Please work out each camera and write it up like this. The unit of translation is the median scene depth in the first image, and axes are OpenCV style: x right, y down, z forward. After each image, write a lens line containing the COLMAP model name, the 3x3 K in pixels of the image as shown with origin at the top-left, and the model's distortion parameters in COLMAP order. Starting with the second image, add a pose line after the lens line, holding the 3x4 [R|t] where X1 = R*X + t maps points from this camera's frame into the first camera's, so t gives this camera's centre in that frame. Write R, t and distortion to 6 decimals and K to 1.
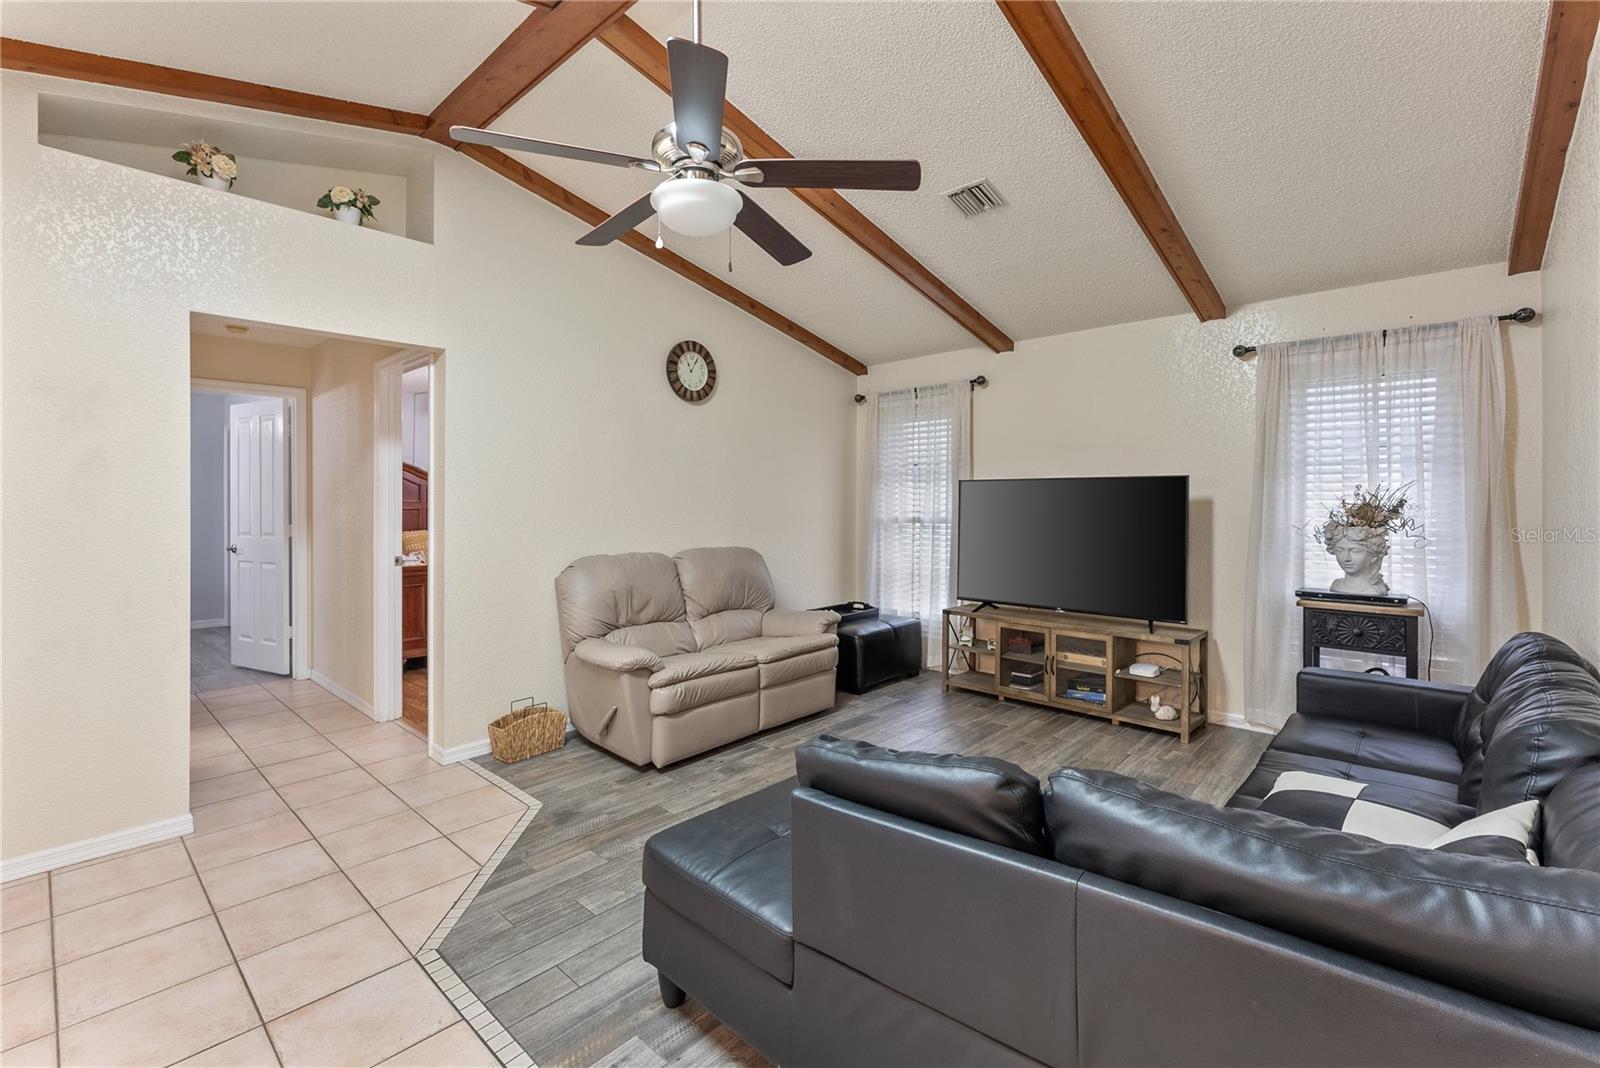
lens RADIAL K [[697.1, 0, 803.4], [0, 697.1, 502.7], [0, 0, 1]] dist [-0.003513, -0.000193]
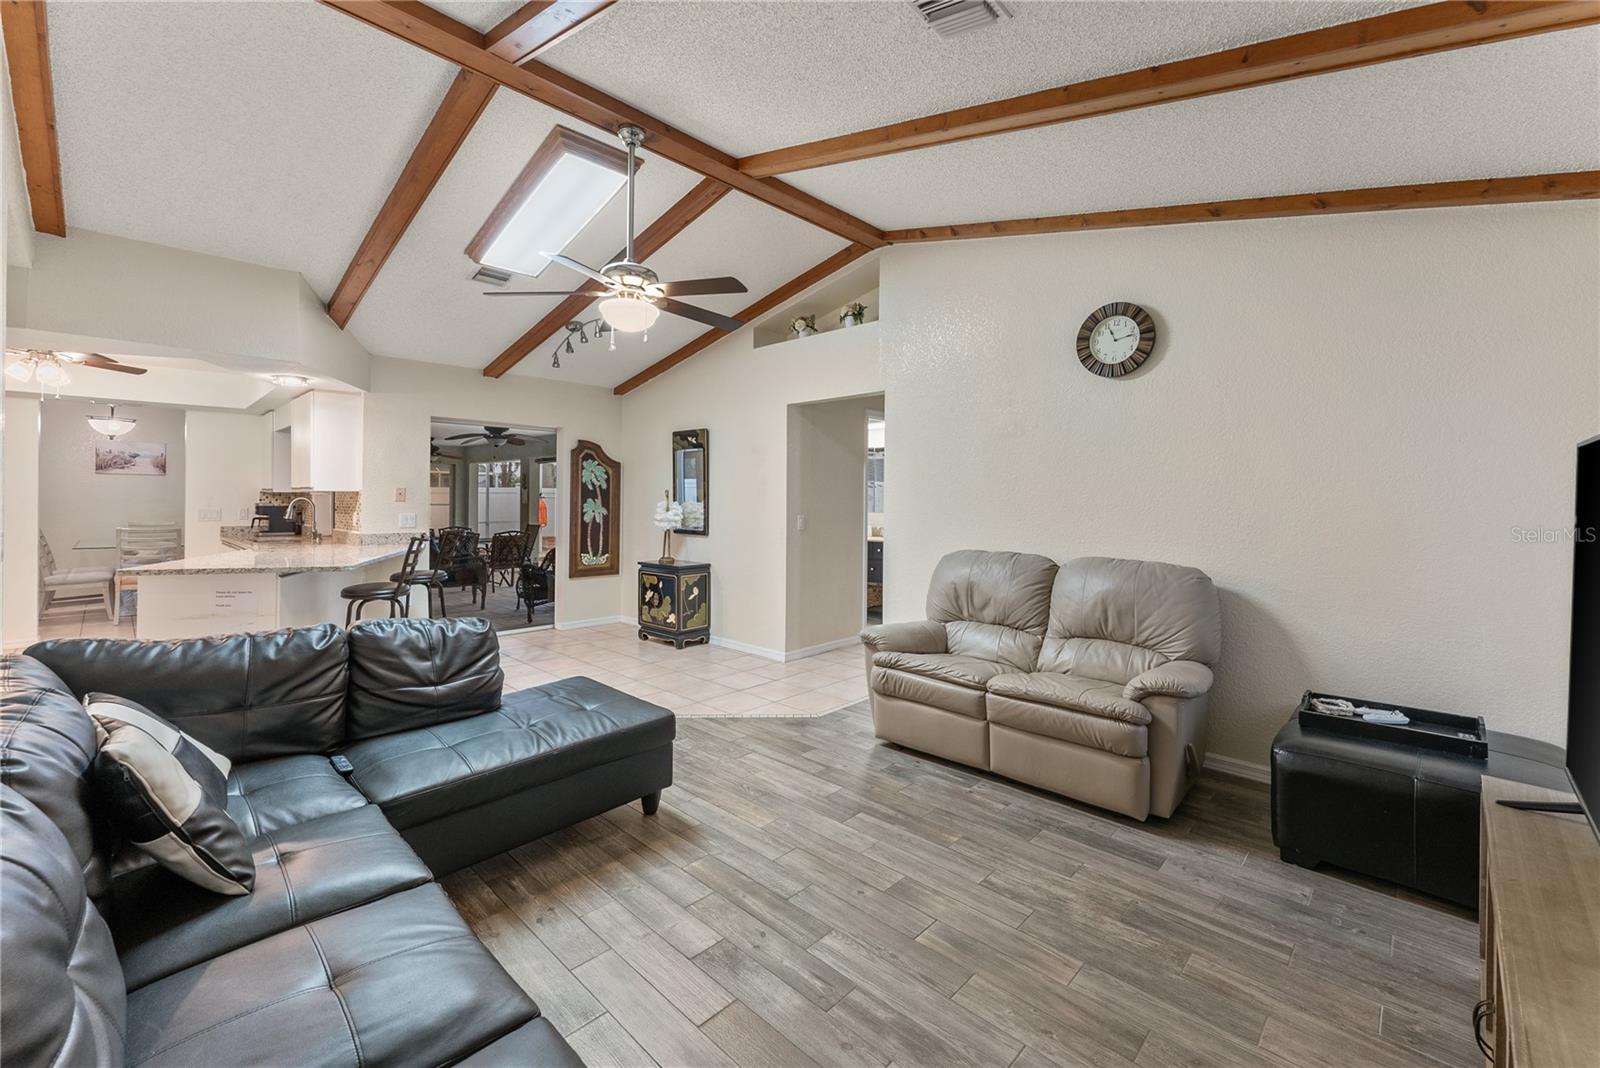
lens RADIAL K [[657.4, 0, 798.2], [0, 657.4, 492.8], [0, 0, 1]] dist [0.001788, -0.000018]
pose [[-0.030913, -0.006079, -0.999504, 0.767045], [-0.004740, 0.999971, -0.005935, -0.005068], [0.999511, 0.004554, -0.030941, 0.811717]]
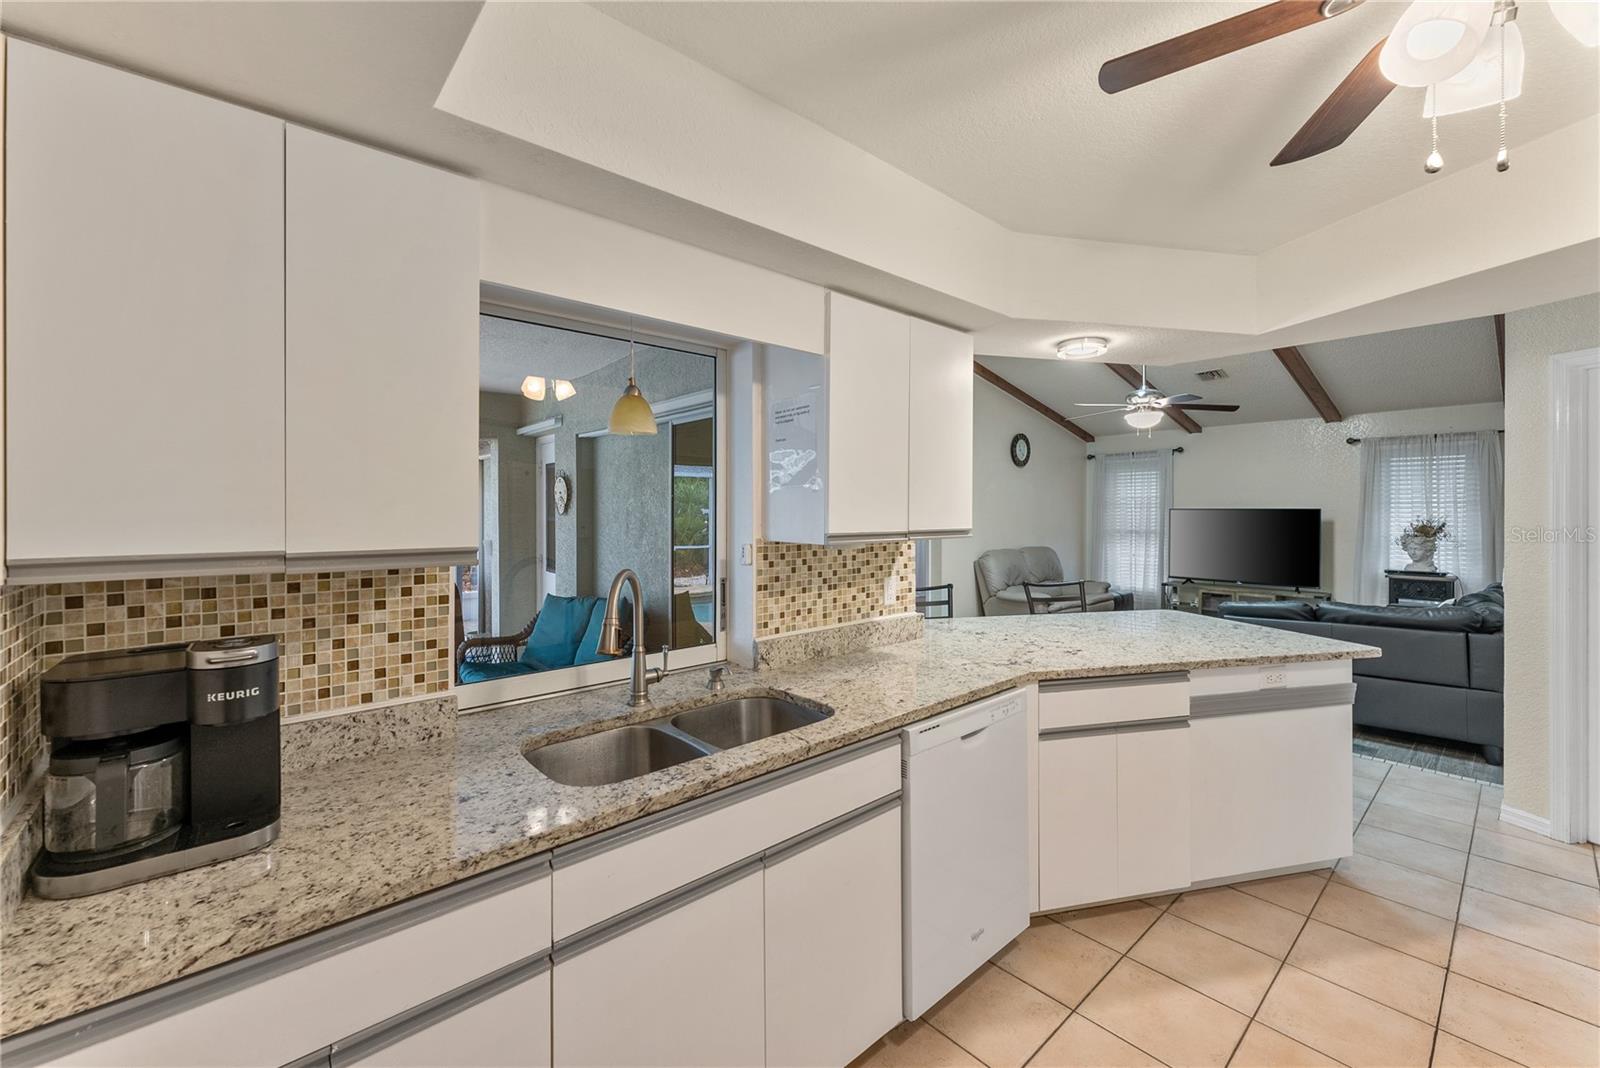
lens RADIAL K [[647.2, 0, 800.6], [0, 647.2, 509.1], [0, 0, 1]] dist [0.000470, 0.000082]
pose [[0.993598, -0.000740, -0.112969, -0.672191], [0.000607, 0.999999, -0.001215, -0.039232], [0.112970, 0.001138, 0.993598, -0.930889]]
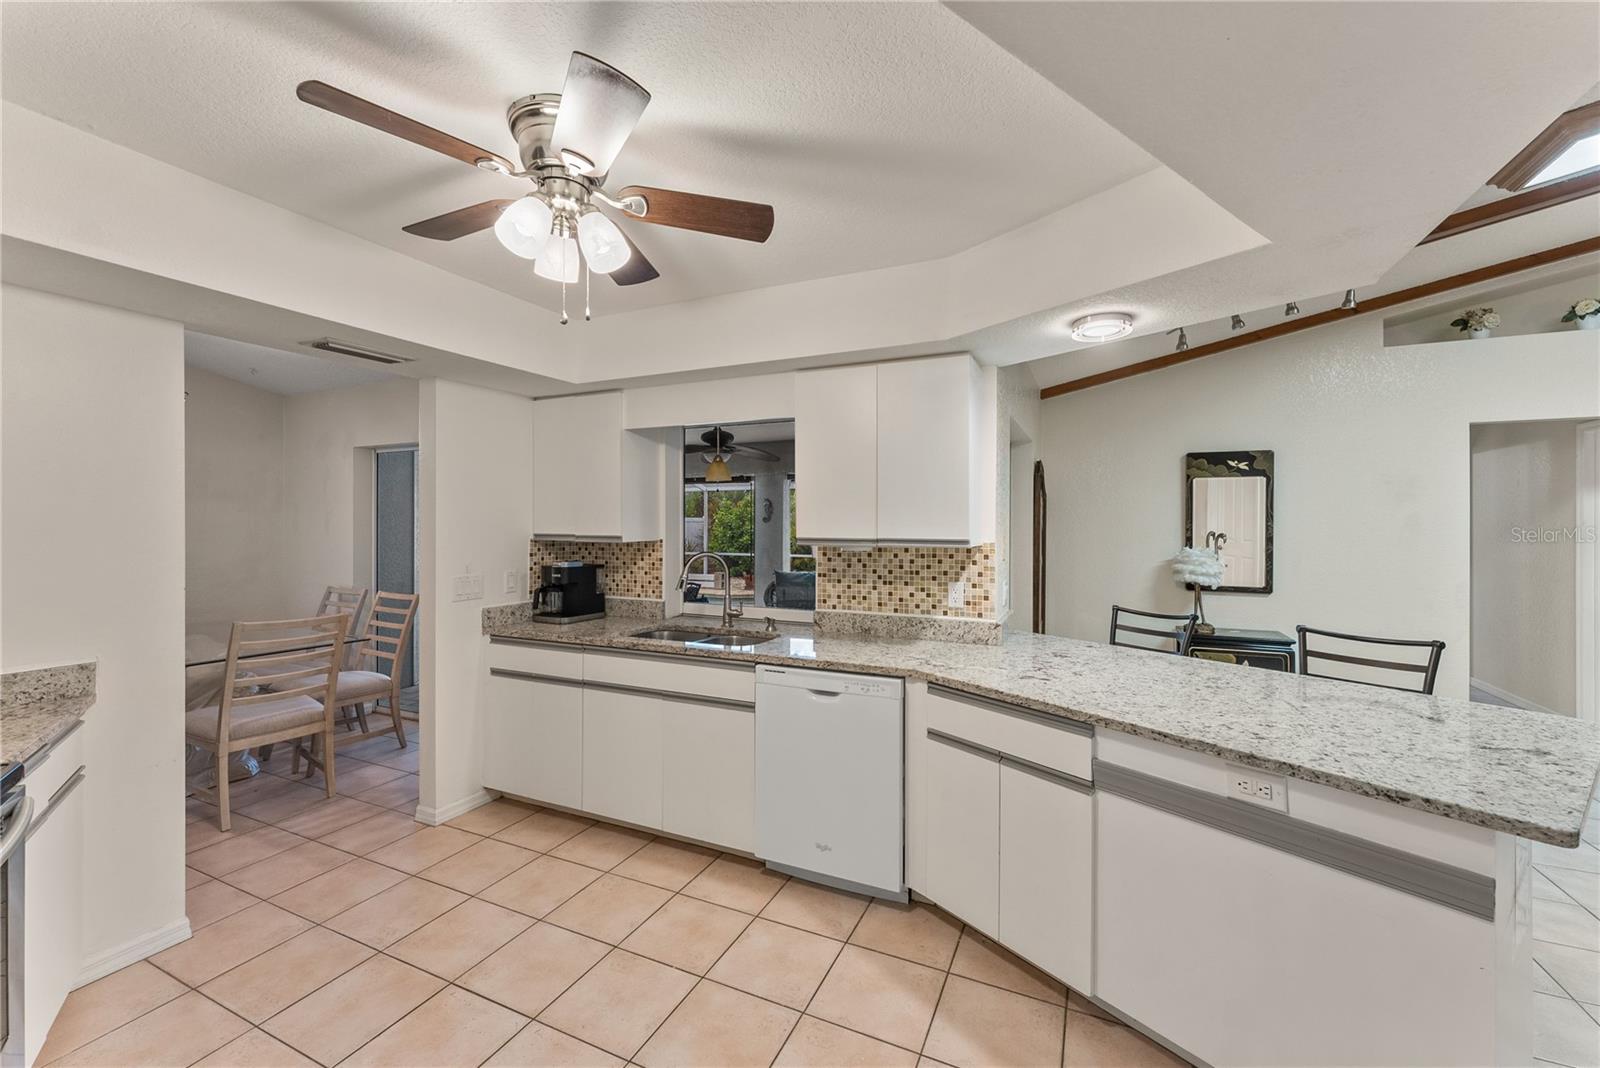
lens RADIAL K [[645.1, 0, 802.5], [0, 645.1, 522.4], [0, 0, 1]] dist [0.000965, 0.000159]
pose [[0.293728, 0.001334, -0.955888, 0.041509], [-0.001763, 0.999998, 0.000854, -0.038524], [0.955887, 0.001434, 0.293730, -0.620743]]
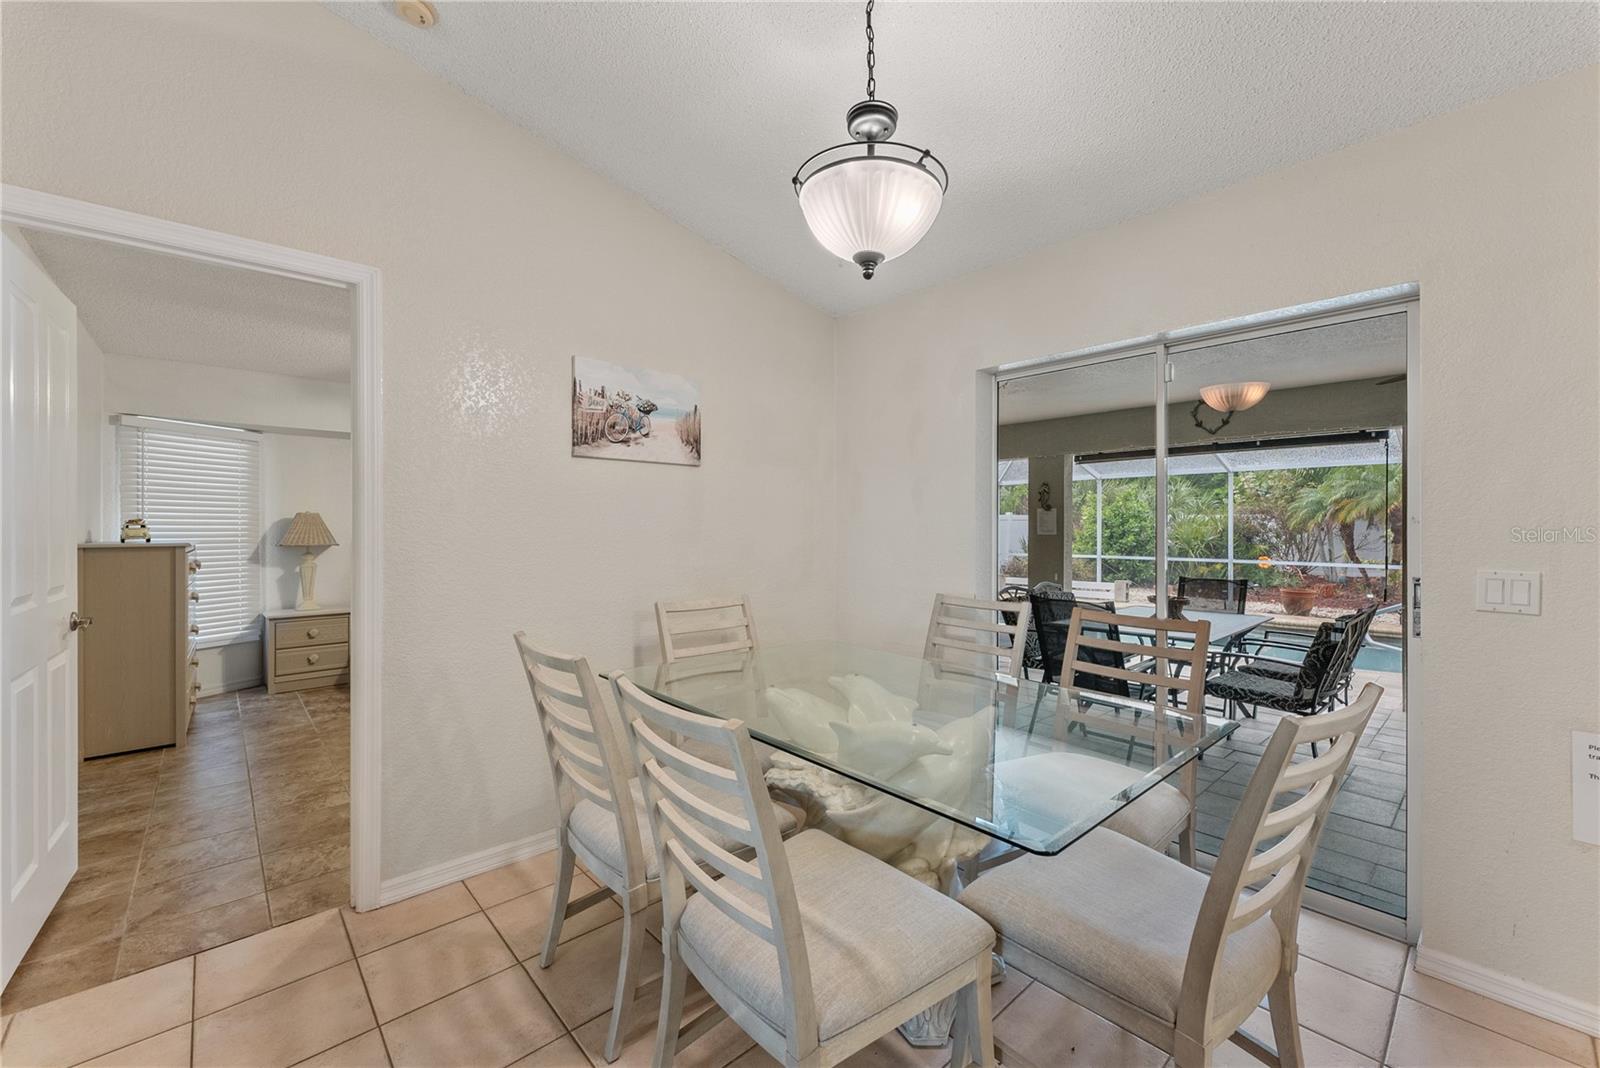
lens RADIAL K [[645.1, 0, 802.5], [0, 645.1, 522.4], [0, 0, 1]] dist [0.000965, 0.000159]
pose [[-0.093901, -0.004260, -0.995572, -0.638734], [-0.000855, 0.999991, -0.004198, 0.004492], [0.995581, 0.000457, -0.093904, -1.233429]]
